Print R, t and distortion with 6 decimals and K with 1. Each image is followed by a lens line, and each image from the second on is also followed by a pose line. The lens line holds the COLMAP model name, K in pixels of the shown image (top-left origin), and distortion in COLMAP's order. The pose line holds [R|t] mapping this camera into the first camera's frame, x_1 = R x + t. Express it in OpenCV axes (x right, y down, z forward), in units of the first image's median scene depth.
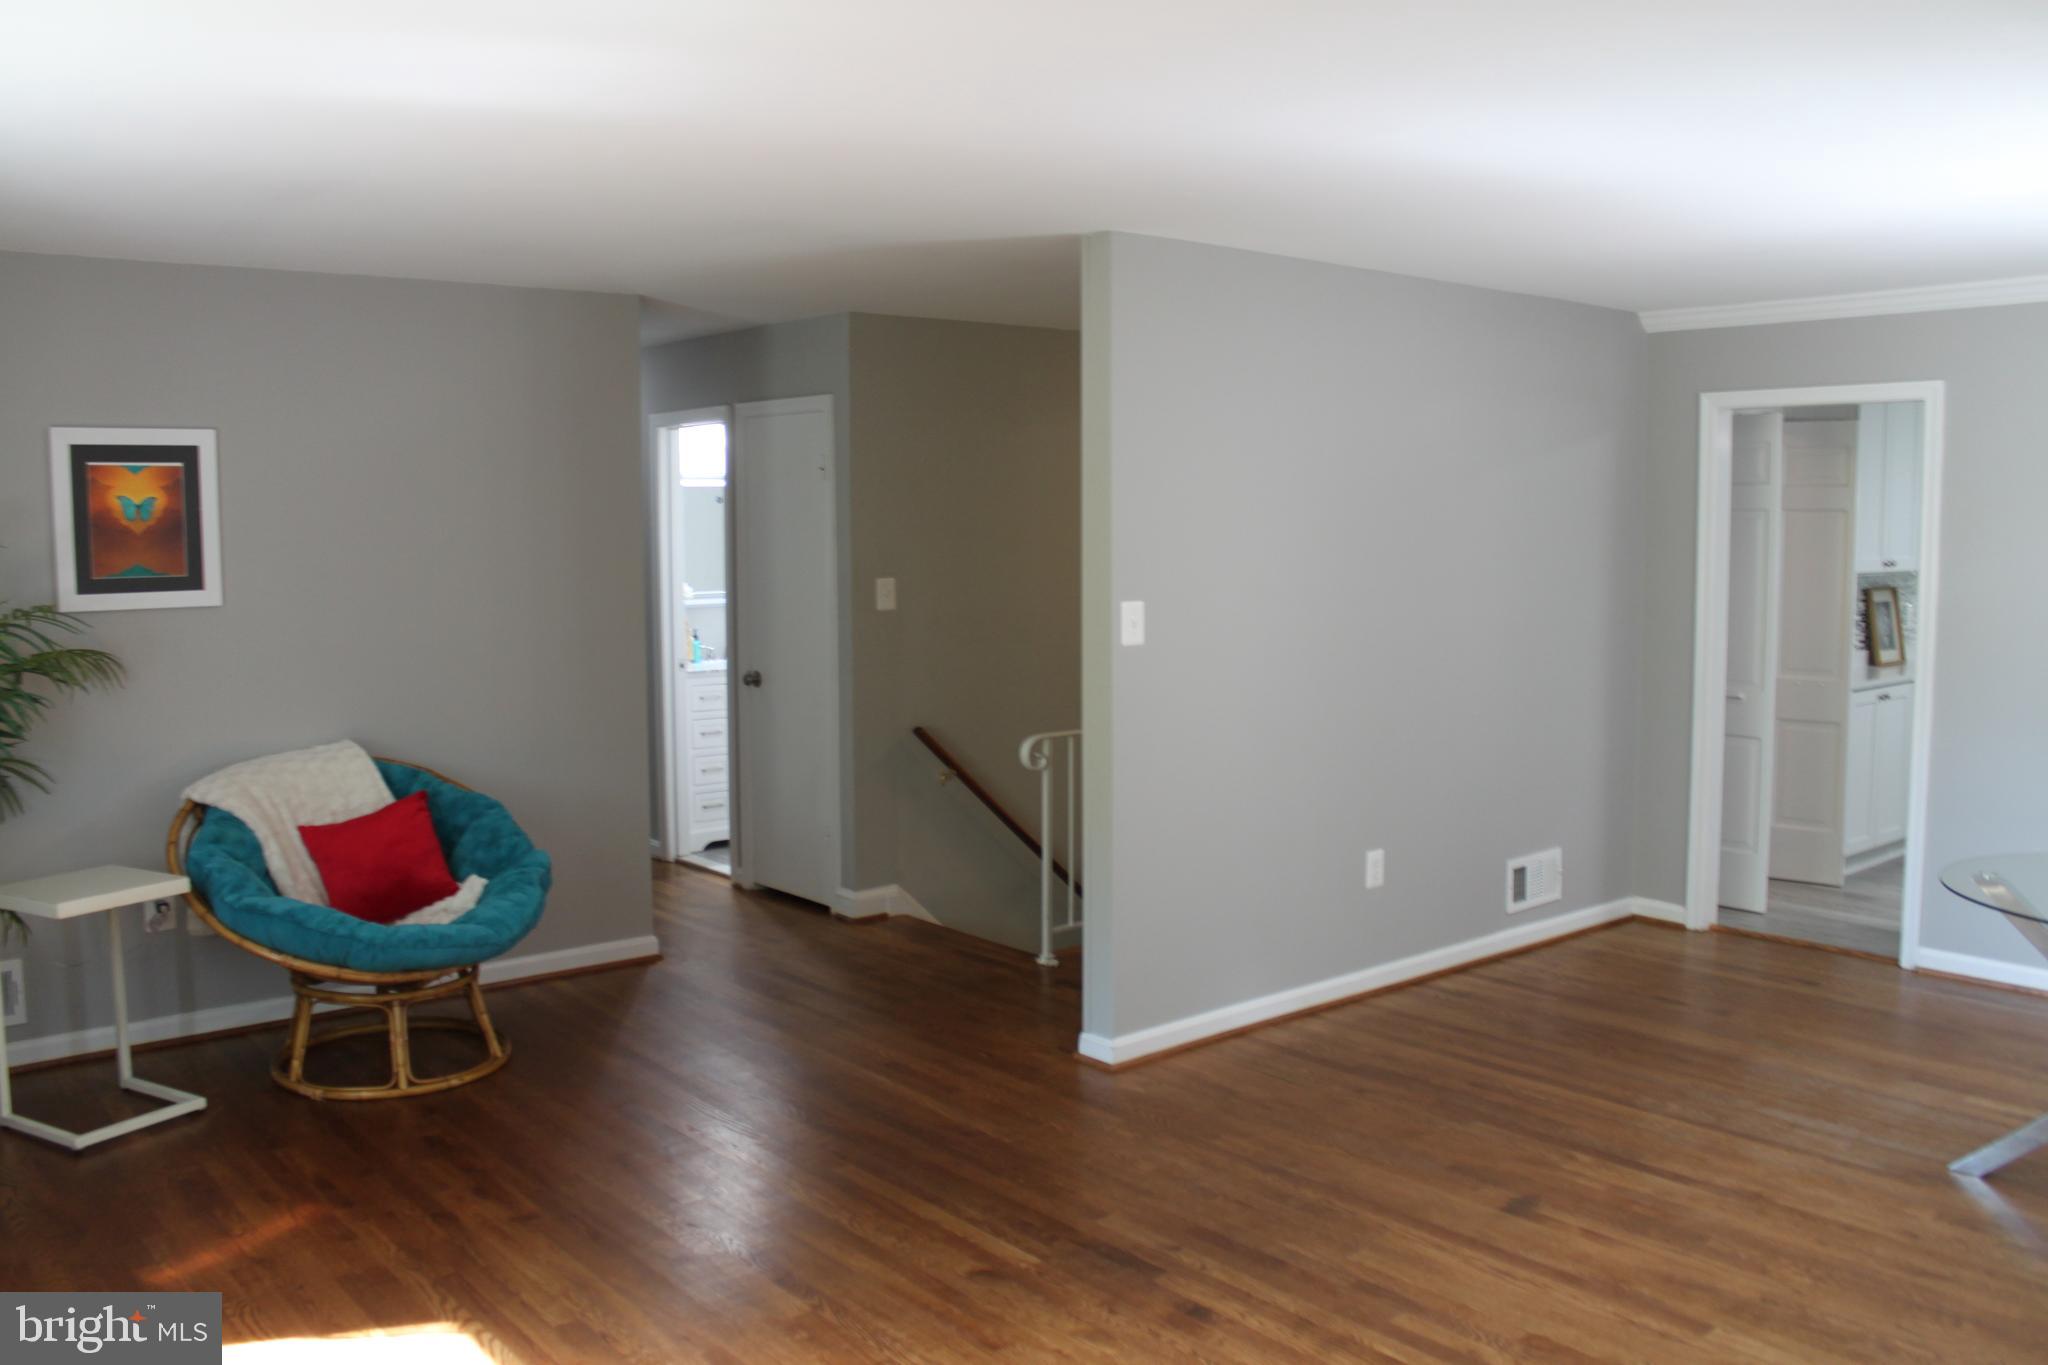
lens RADIAL K [[1704.5, 0, 1021.0], [0, 1704.5, 646.9], [0, 0, 1]] dist [-0.163418, 0.137989]
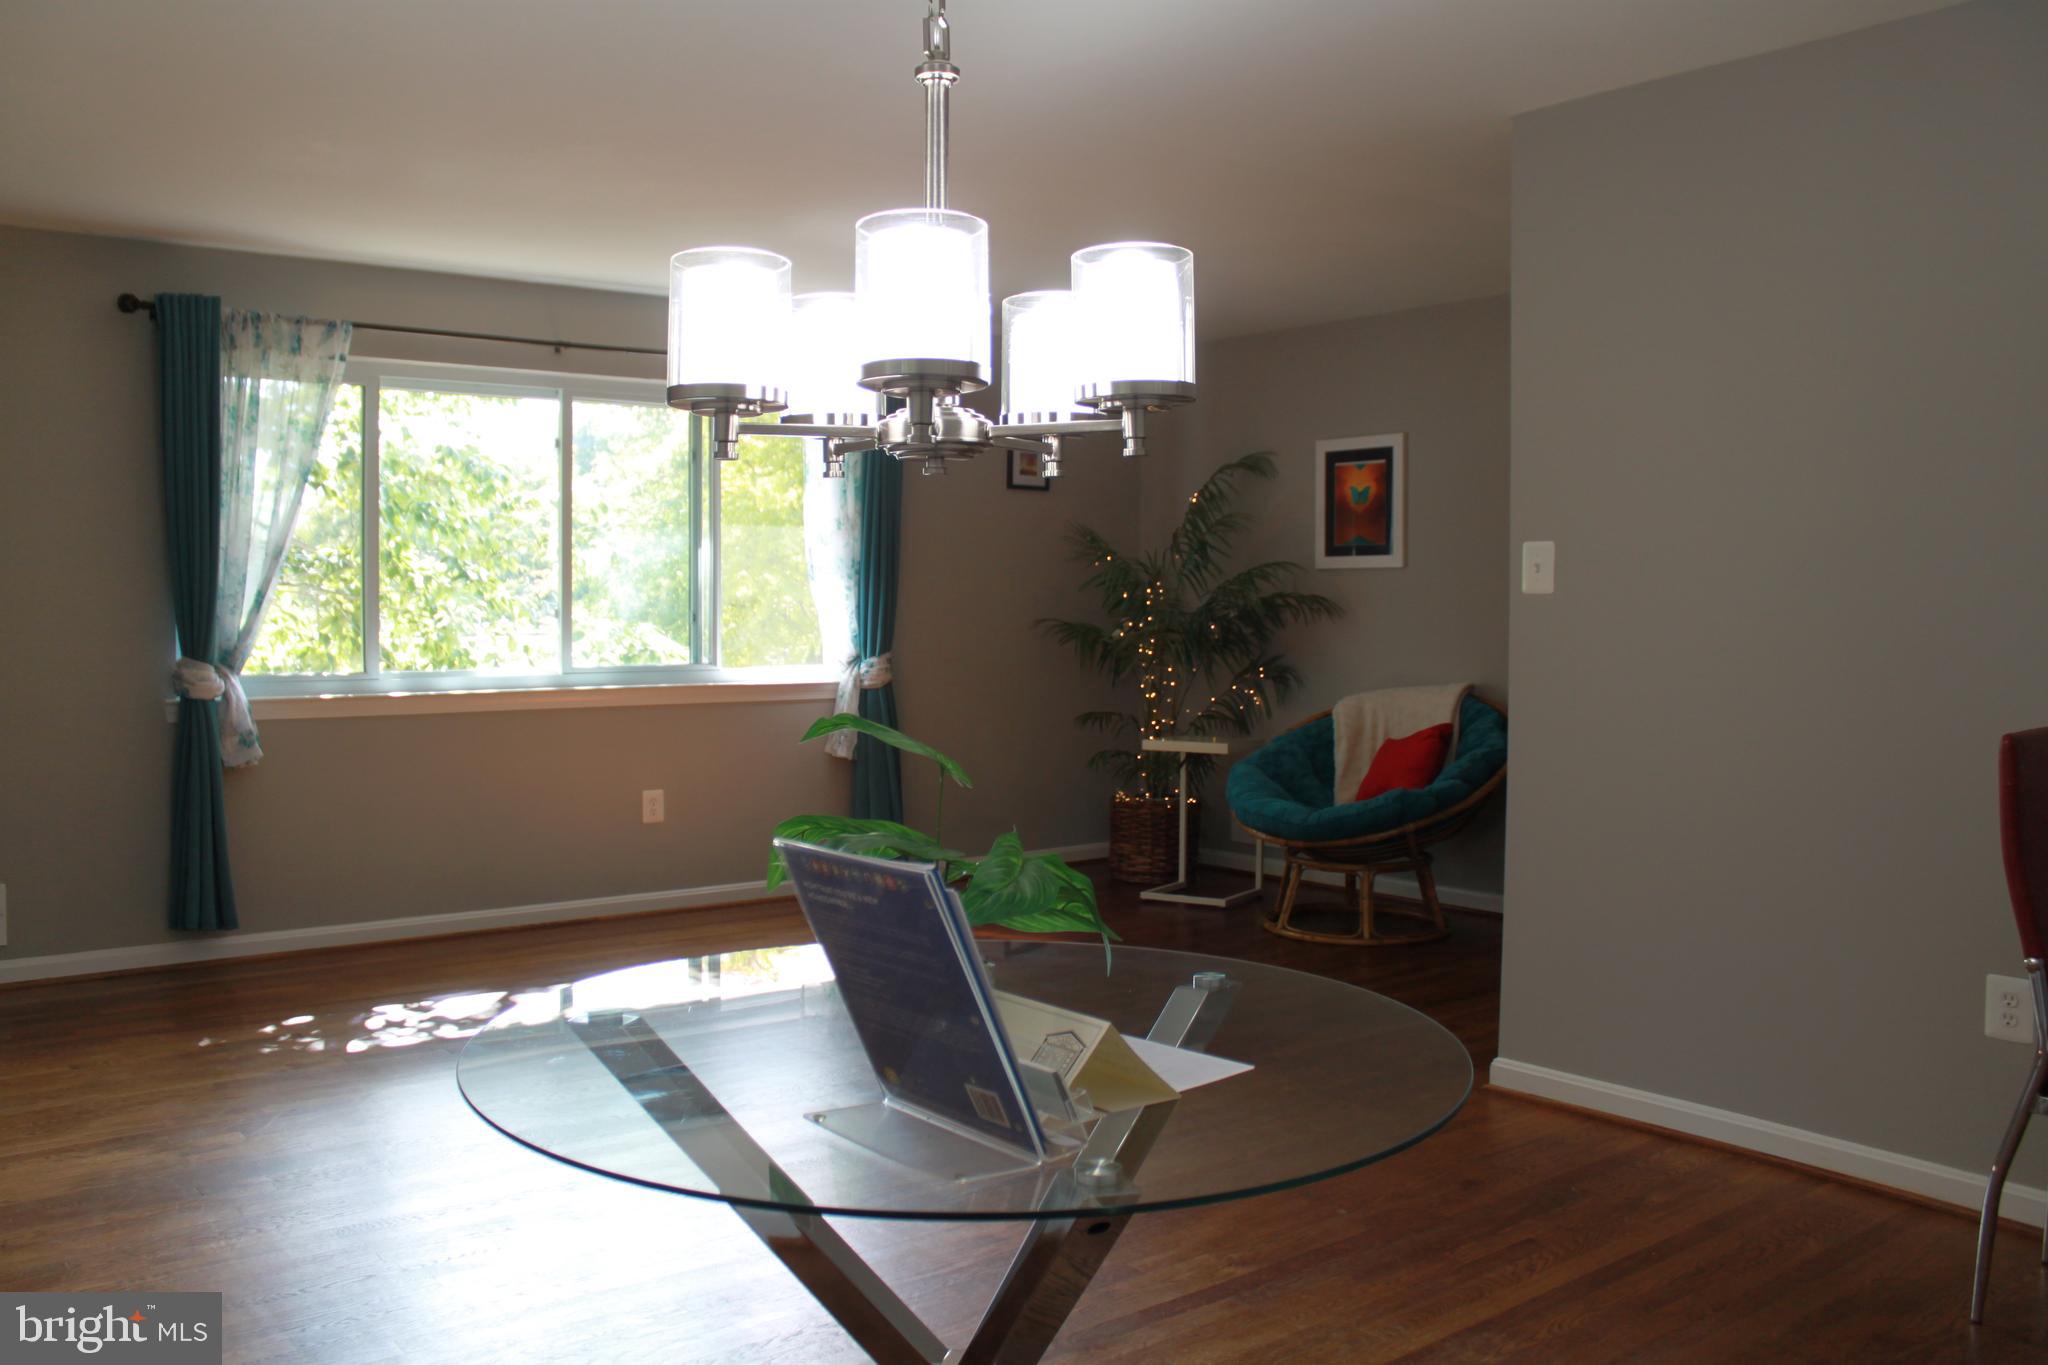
lens RADIAL K [[1687.8, 0, 1029.6], [0, 1687.8, 631.9], [0, 0, 1]] dist [0.041129, 0.000537]
pose [[0.007816, 0.025877, -0.999635, 0.892699], [-0.083258, 0.996211, 0.025138, 0.017630], [0.996497, 0.083031, 0.009941, 0.731025]]
